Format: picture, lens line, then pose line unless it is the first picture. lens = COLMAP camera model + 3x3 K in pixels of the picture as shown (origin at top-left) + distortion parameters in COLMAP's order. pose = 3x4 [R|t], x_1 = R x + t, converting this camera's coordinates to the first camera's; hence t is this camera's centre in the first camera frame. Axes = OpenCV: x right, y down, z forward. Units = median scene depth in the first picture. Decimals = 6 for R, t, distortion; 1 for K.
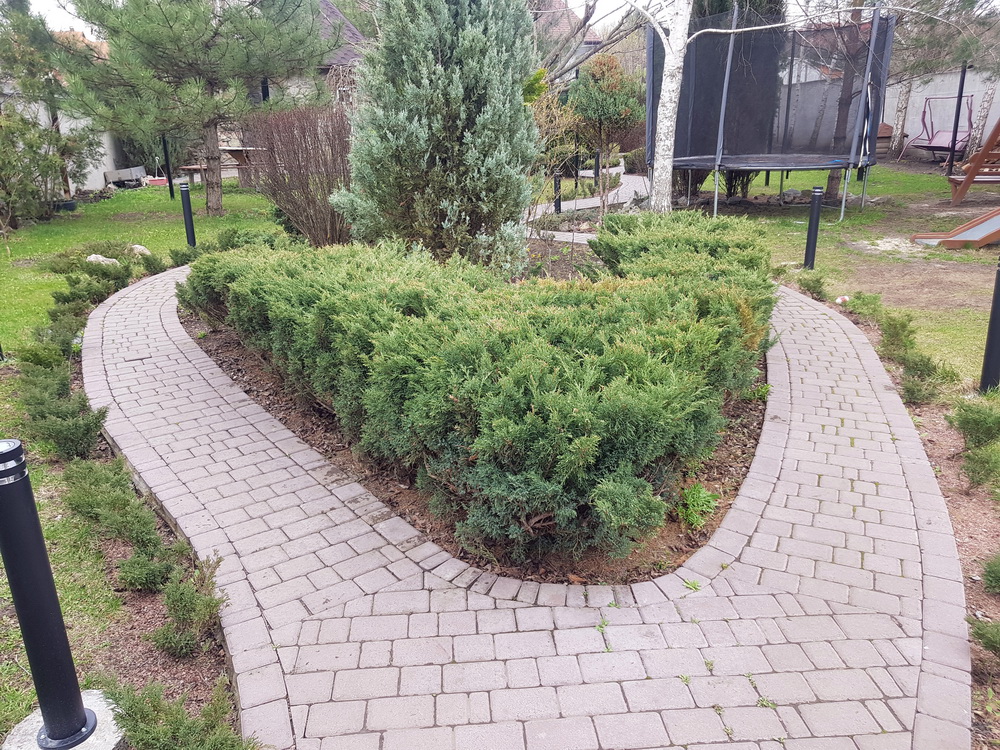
lens RADIAL K [[780.2, 0, 505.0], [0, 780.2, 366.1], [0, 0, 1]] dist [0.107666, -0.169066]
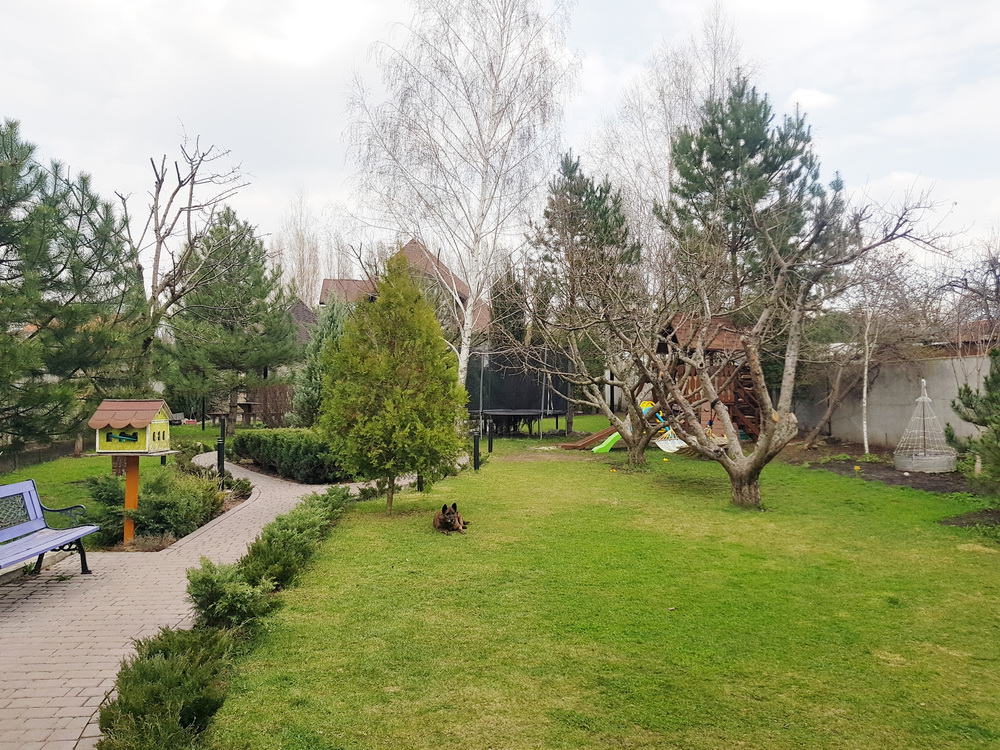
lens RADIAL K [[780.2, 0, 505.0], [0, 780.2, 366.1], [0, 0, 1]] dist [0.107666, -0.169066]
pose [[0.999652, 0.018702, 0.018591, 0.556251], [-0.011718, 0.946598, -0.322204, 0.564066], [-0.023624, 0.321874, 0.946488, -1.901925]]
